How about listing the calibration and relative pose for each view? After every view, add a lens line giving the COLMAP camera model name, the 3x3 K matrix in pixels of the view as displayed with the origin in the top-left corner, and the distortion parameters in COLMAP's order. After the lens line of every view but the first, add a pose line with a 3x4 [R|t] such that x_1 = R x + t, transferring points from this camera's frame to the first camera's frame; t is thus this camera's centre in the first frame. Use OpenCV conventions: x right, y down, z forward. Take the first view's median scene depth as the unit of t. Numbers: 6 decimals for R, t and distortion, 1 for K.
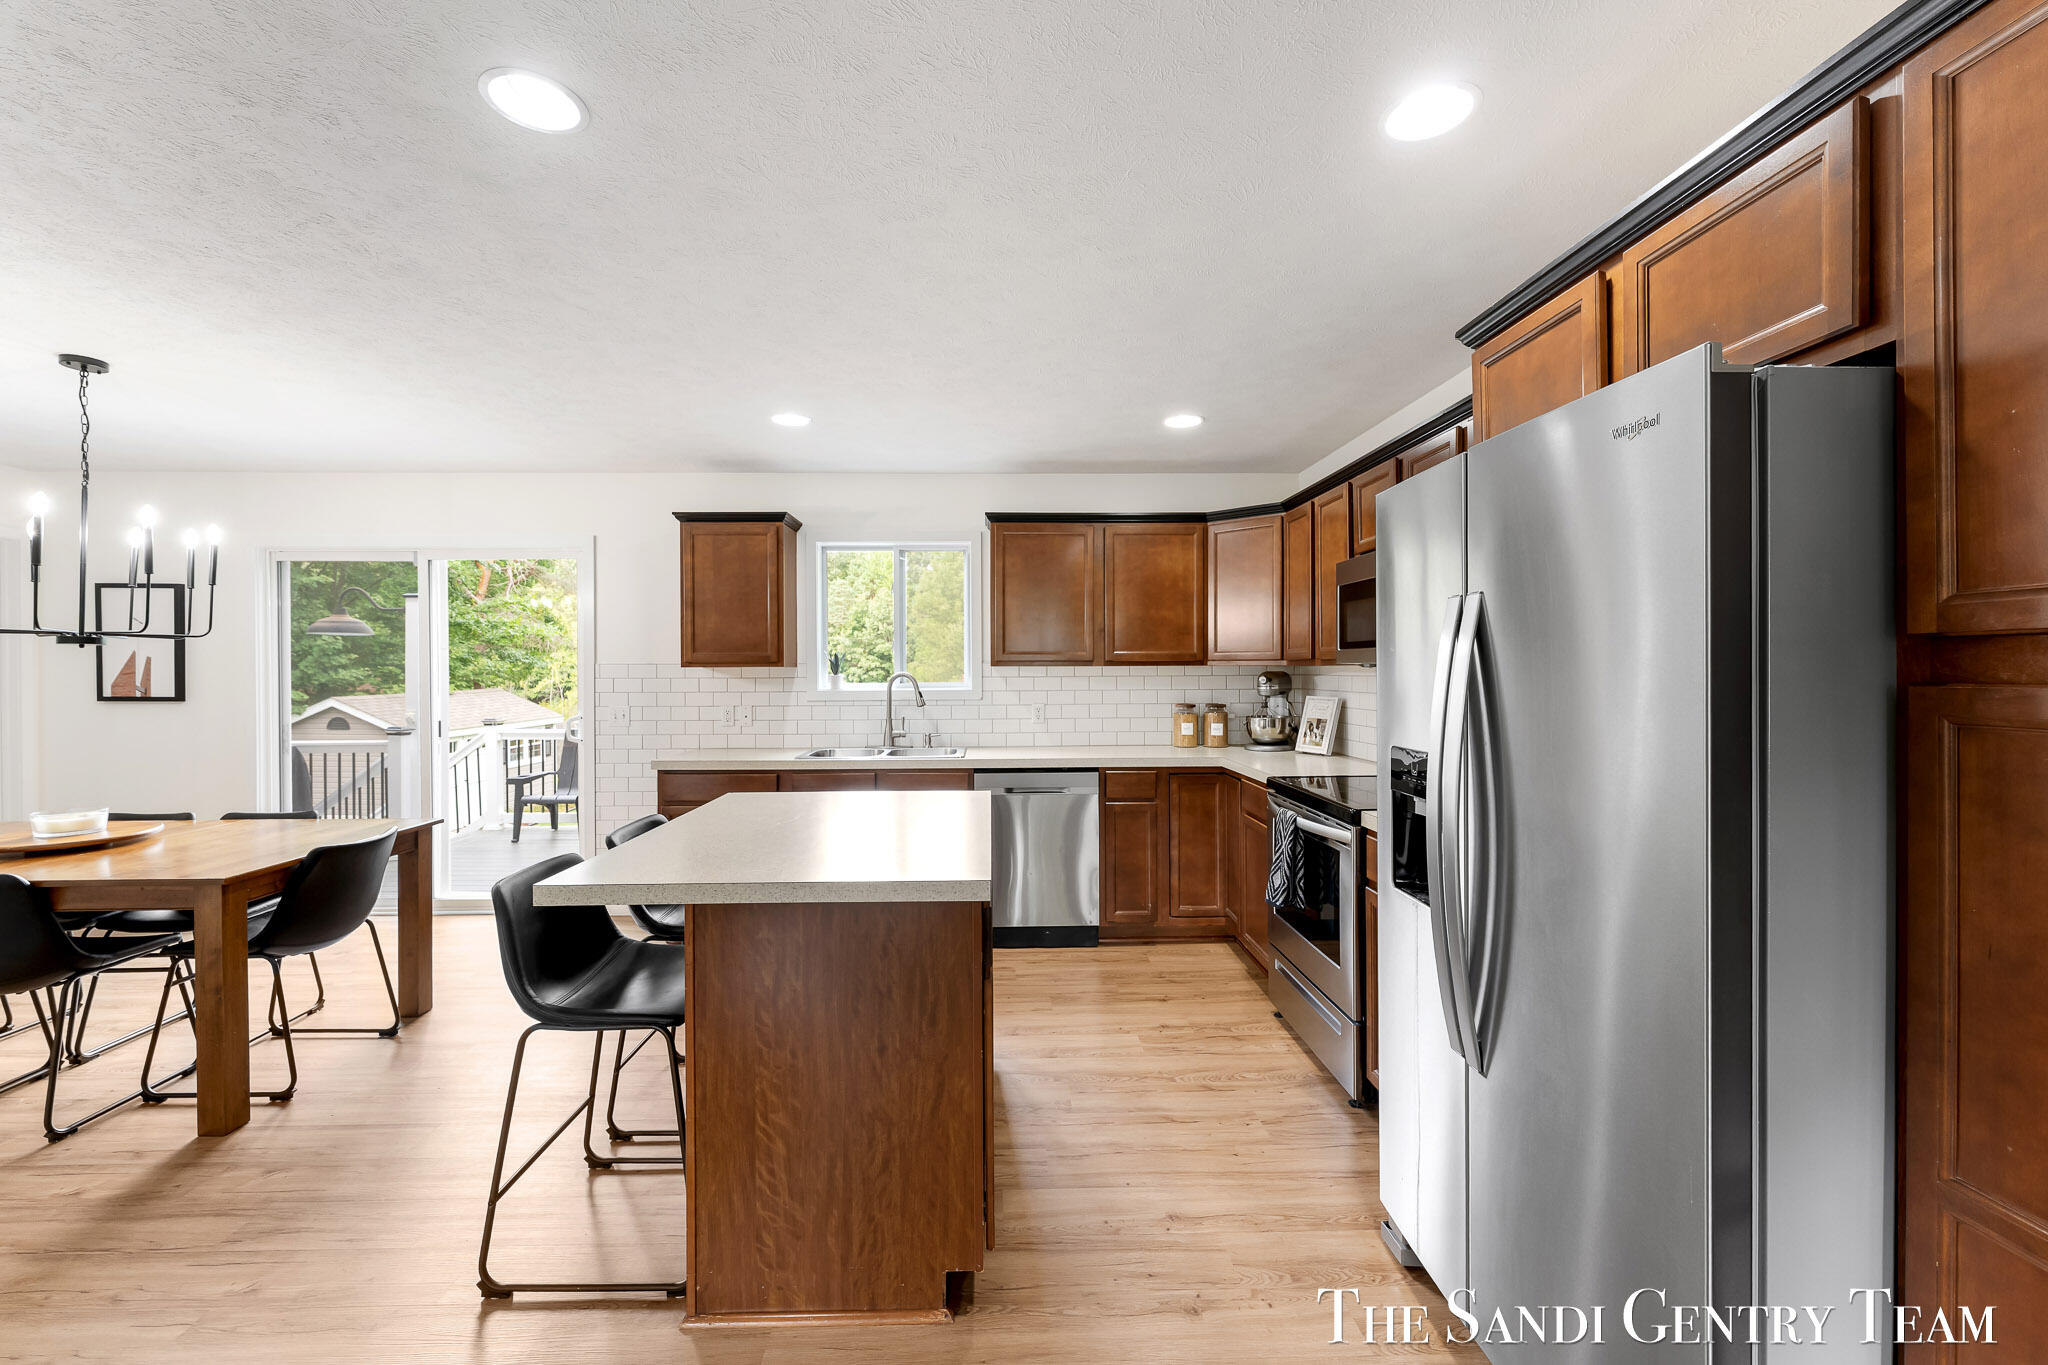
lens RADIAL K [[814.1, 0, 1010.6], [0, 814.1, 672.3], [0, 0, 1]] dist [0.000875, -0.000832]
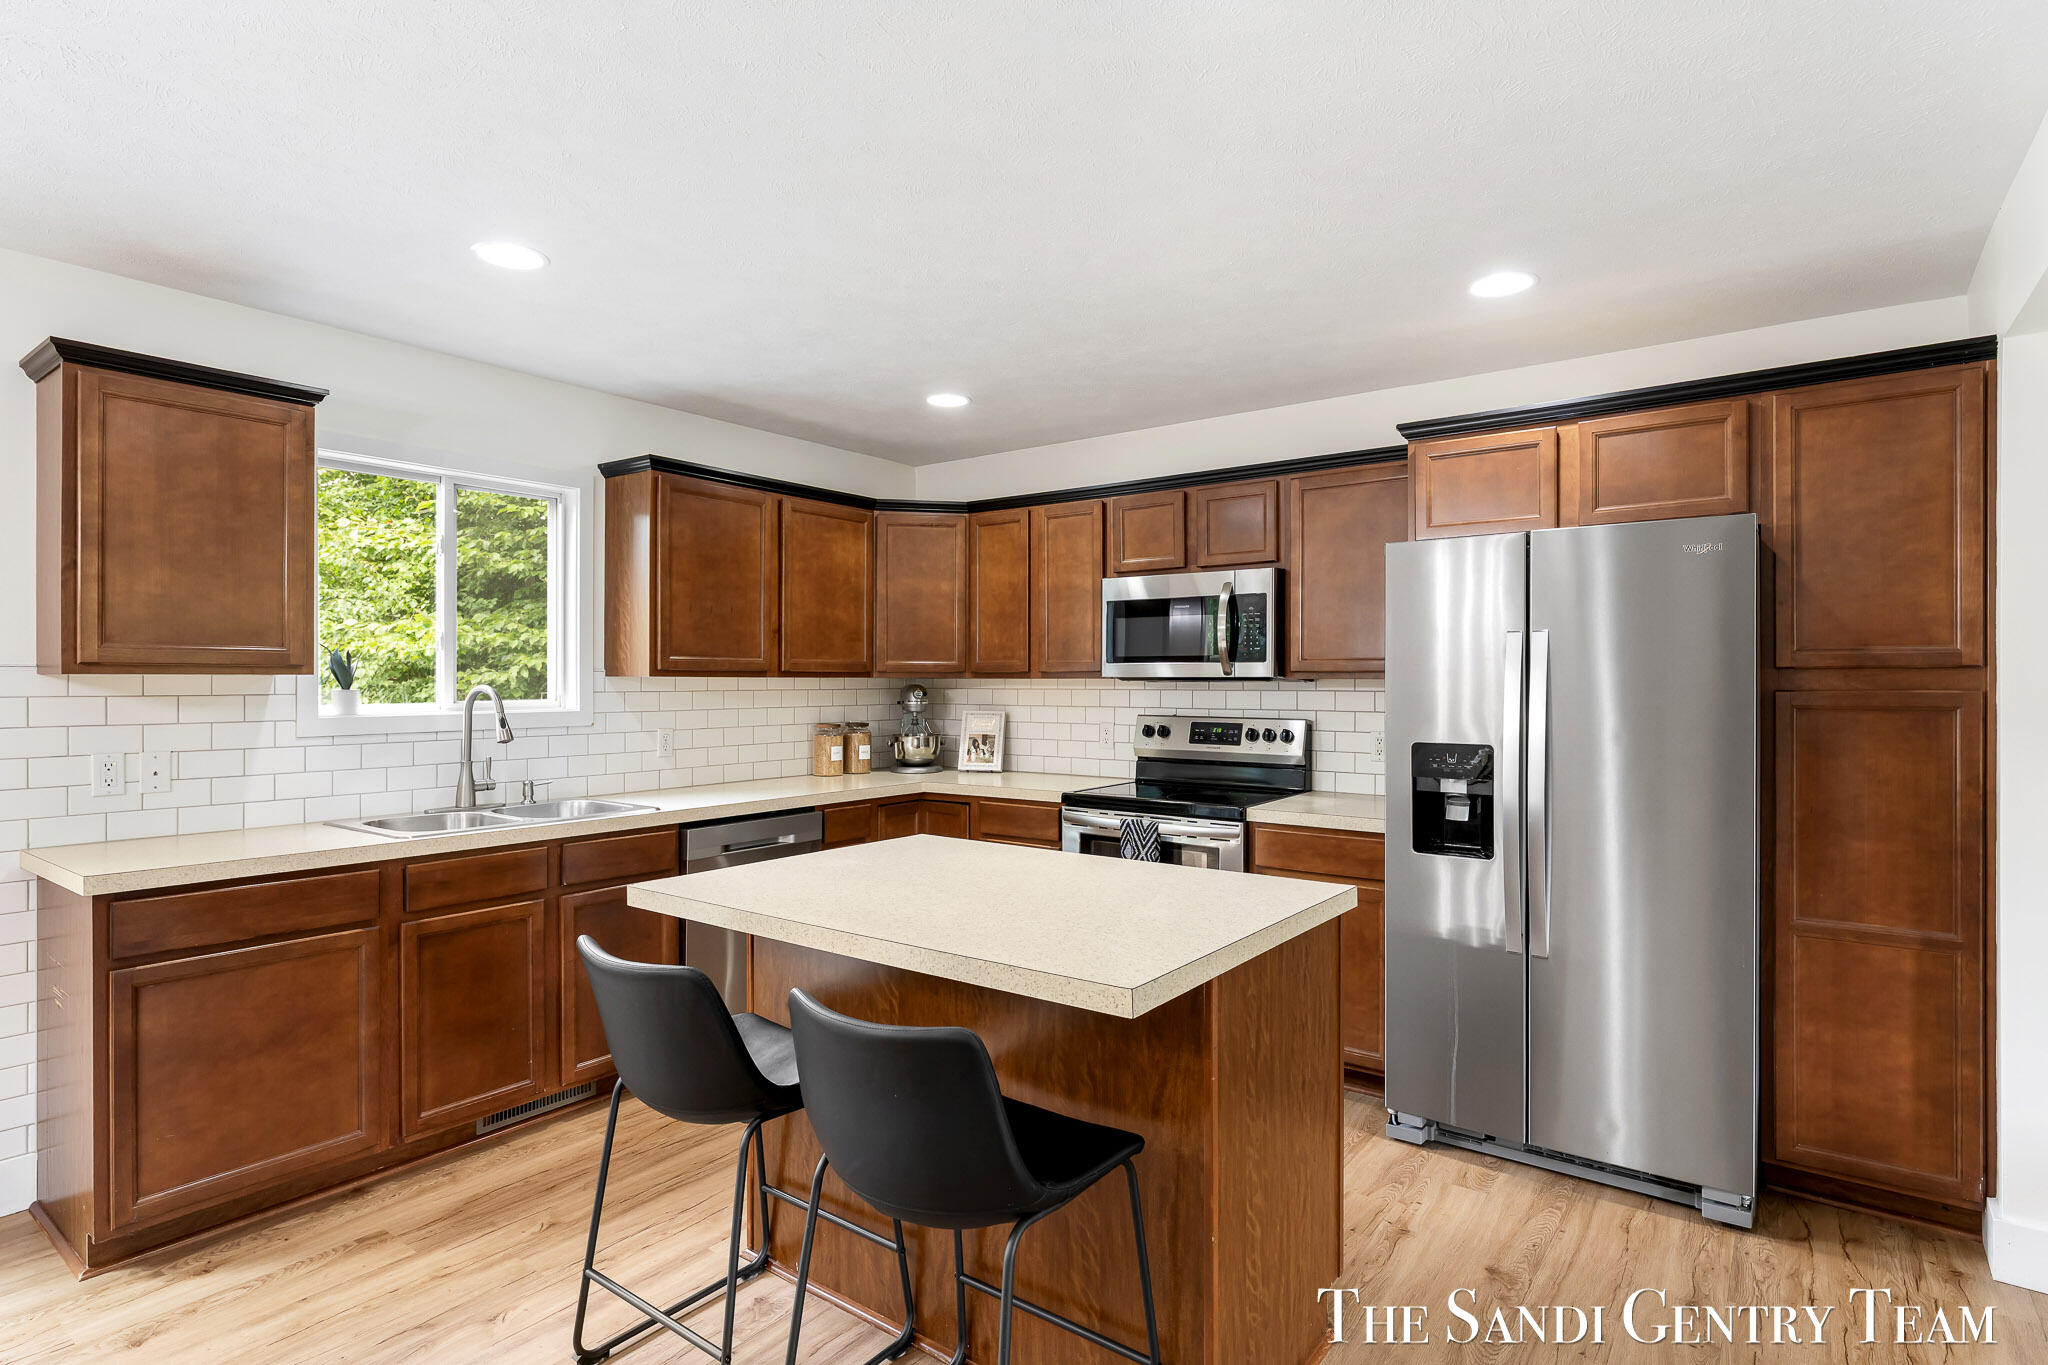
lens RADIAL K [[1030.5, 0, 1035.2], [0, 1030.5, 681.8], [0, 0, 1]] dist [-0.001330, 0.000130]
pose [[0.623052, 0.003619, 0.782172, -0.502543], [-0.000400, 0.999991, -0.004308, 0.000753], [-0.782180, 0.002371, 0.623048, 0.194508]]
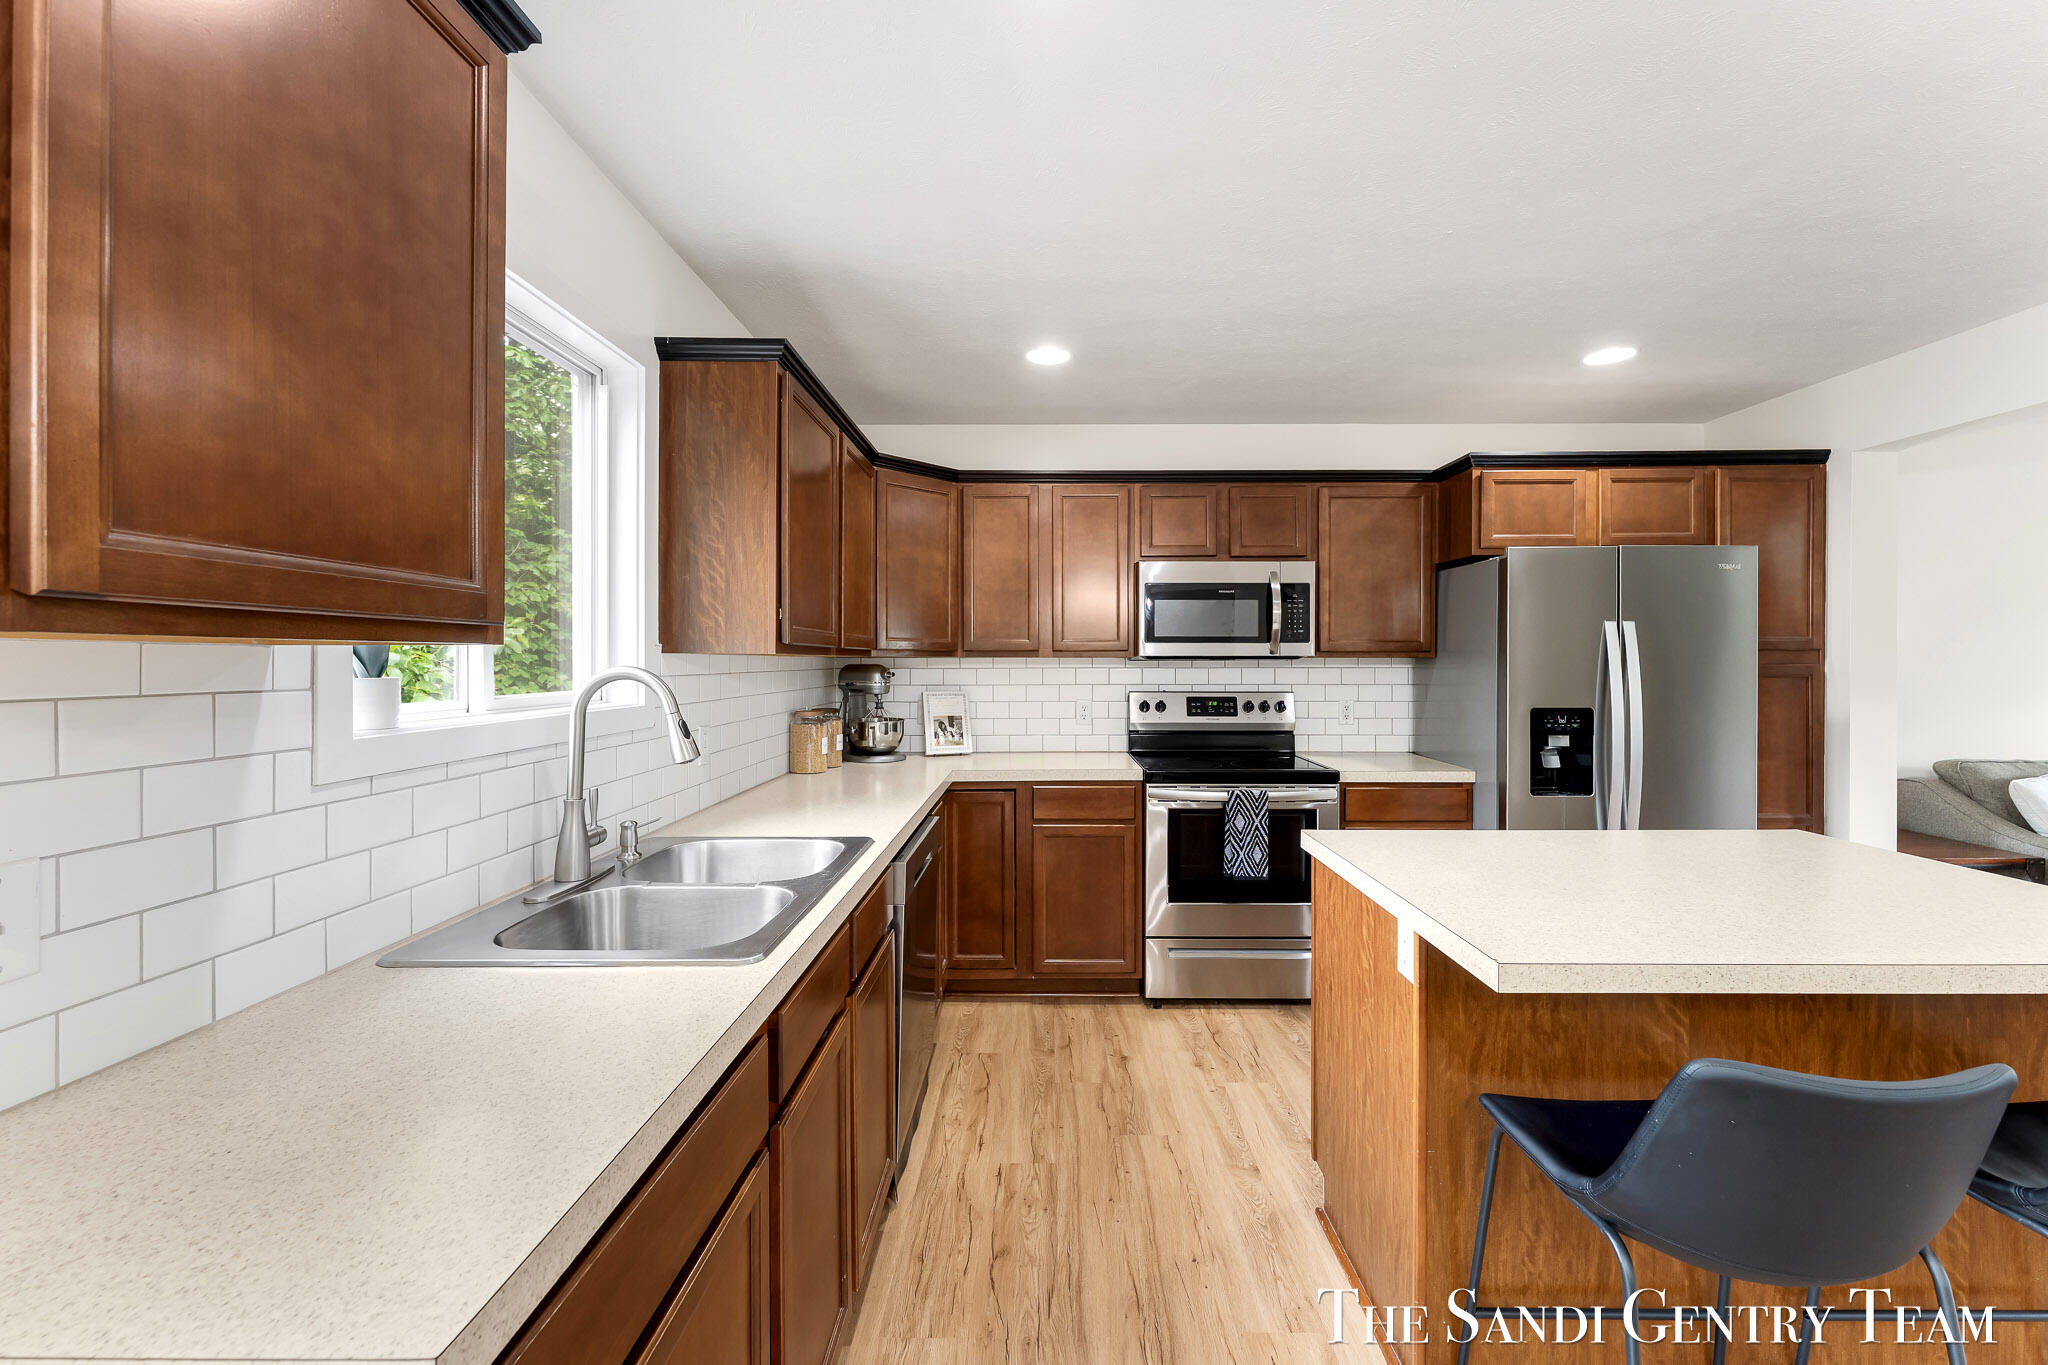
lens RADIAL K [[814.1, 0, 1053.7], [0, 814.1, 665.1], [0, 0, 1]] dist [0.000875, -0.000832]
pose [[0.046035, -0.000921, 0.998939, -0.504655], [0.004819, 0.999988, 0.000700, 0.000010], [-0.998928, 0.004782, 0.046039, 0.804031]]
